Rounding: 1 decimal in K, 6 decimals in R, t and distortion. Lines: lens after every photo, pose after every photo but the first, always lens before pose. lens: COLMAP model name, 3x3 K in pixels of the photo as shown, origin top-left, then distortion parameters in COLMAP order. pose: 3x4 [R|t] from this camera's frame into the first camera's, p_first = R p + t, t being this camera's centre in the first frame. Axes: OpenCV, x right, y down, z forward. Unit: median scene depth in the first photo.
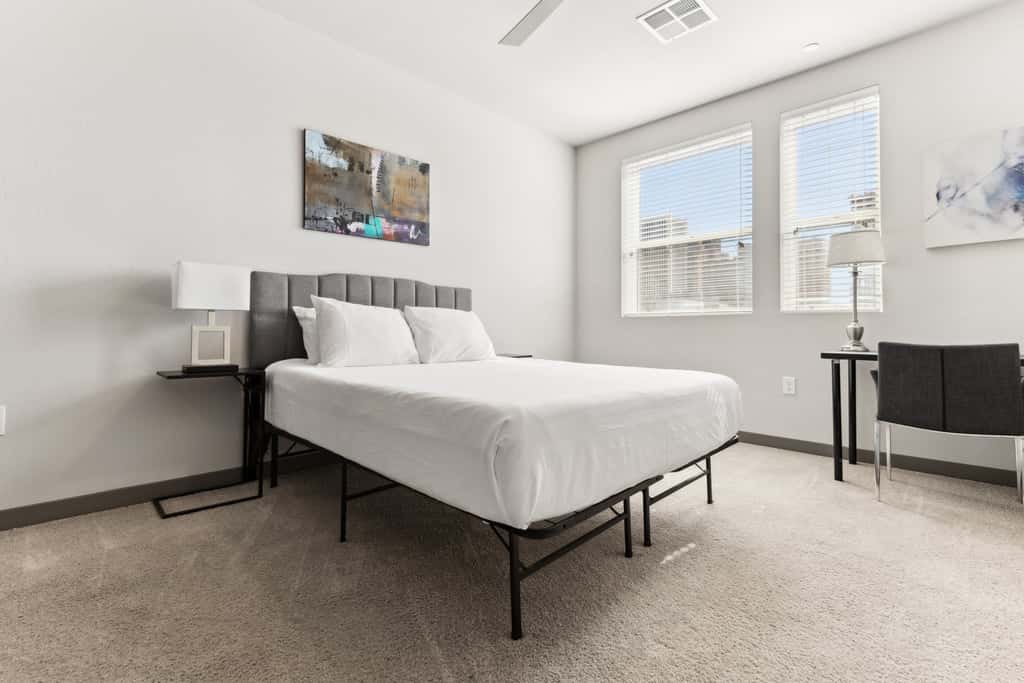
lens RADIAL K [[459.9, 0, 512.4], [0, 459.9, 323.2], [0, 0, 1]] dist [0.000236, 0.000138]
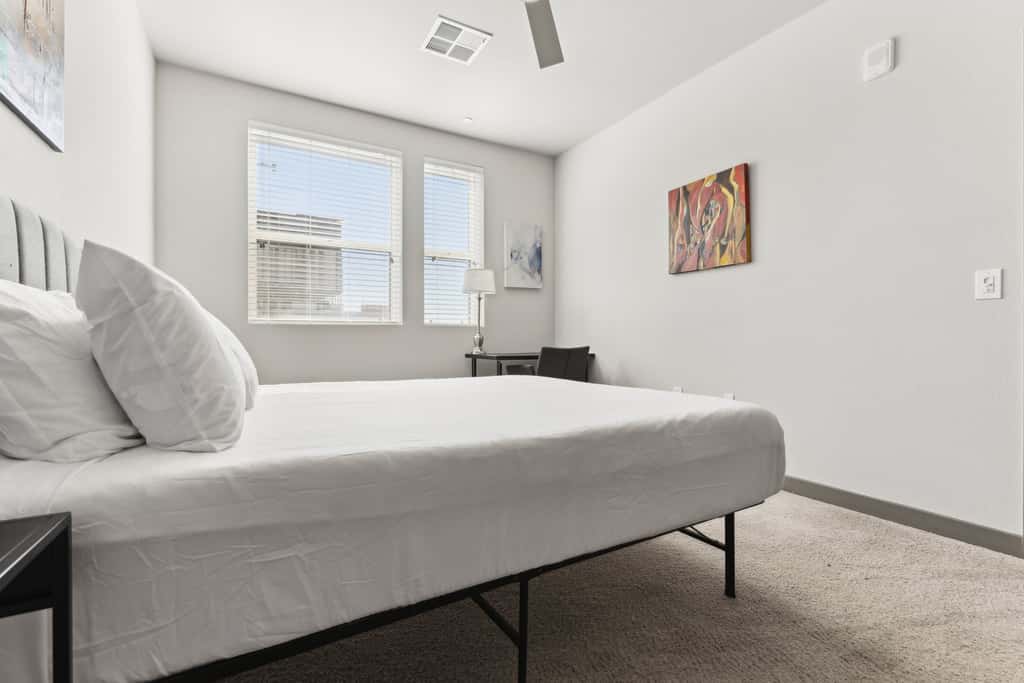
lens RADIAL K [[453.5, 0, 513.2], [0, 453.5, 335.2], [0, 0, 1]] dist [0.003433, 0.000159]
pose [[0.269525, 0.008824, 0.962953, -0.541440], [-0.010839, 0.999922, -0.006129, 0.008598], [-0.962932, -0.008785, 0.269600, 0.533045]]
